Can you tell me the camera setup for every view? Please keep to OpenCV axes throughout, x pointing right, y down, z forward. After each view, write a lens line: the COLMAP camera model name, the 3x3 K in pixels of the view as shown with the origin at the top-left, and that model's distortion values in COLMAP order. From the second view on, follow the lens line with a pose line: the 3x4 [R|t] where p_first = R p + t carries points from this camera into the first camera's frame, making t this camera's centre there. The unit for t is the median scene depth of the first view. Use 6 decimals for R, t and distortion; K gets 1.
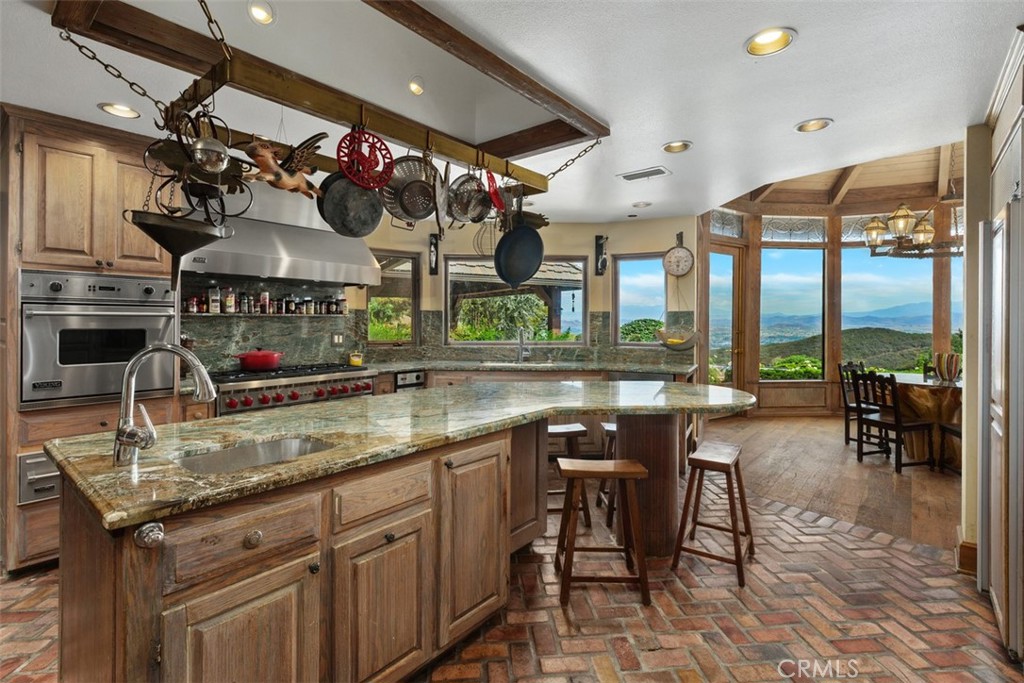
lens RADIAL K [[475.1, 0, 511.0], [0, 475.1, 319.2], [0, 0, 1]] dist [0.000903, 0.000288]
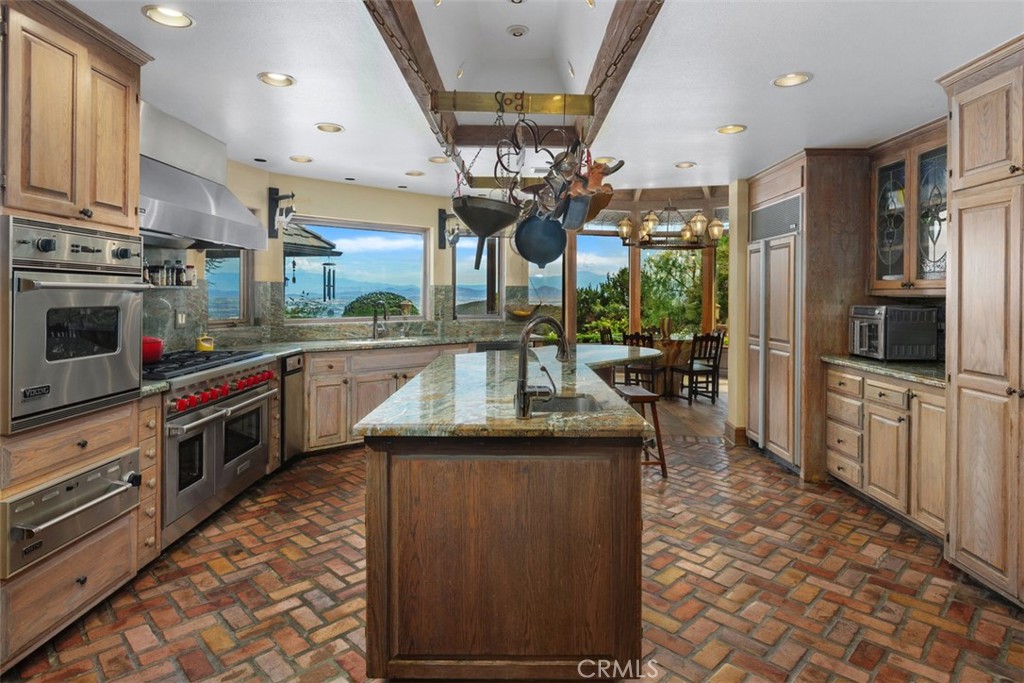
lens RADIAL K [[569.9, 0, 511.9], [0, 569.9, 292.9], [0, 0, 1]] dist [-0.001394, -0.001120]
pose [[0.770760, 0.002286, 0.637122, -0.552712], [-0.004325, 0.999989, 0.001644, -0.002918], [-0.637111, -0.004023, 0.770762, -0.023225]]
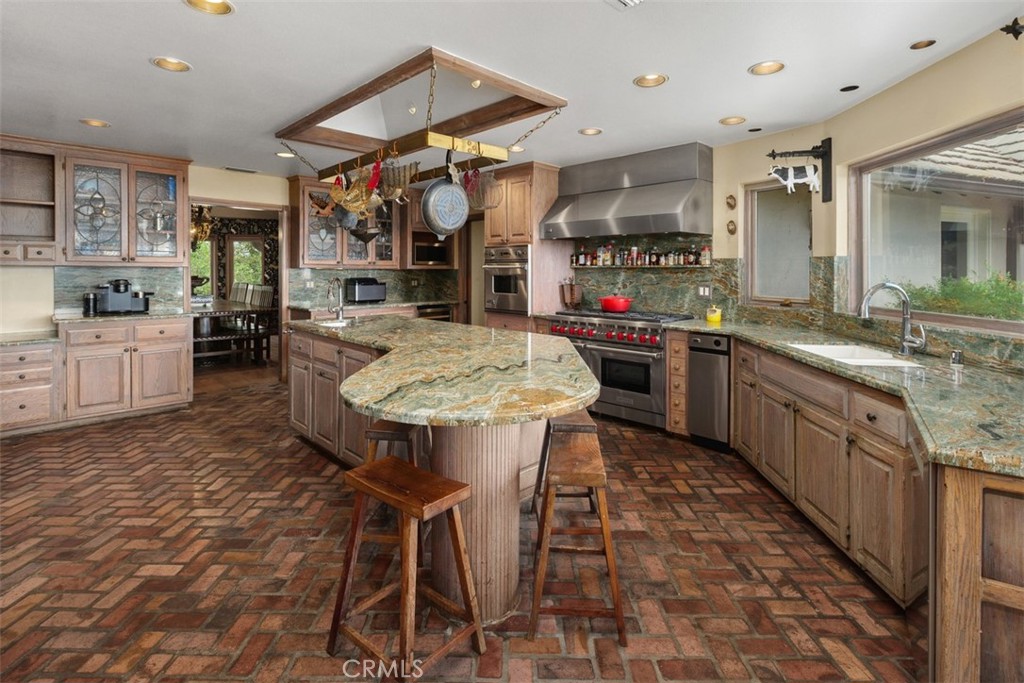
lens RADIAL K [[485.4, 0, 509.0], [0, 485.4, 273.5], [0, 0, 1]] dist [-0.000616, -0.000179]
pose [[-0.103918, 0.000344, -0.994586, 0.645944], [-0.003691, 0.999993, 0.000732, 0.007619], [0.994579, 0.003747, -0.103916, 0.743254]]
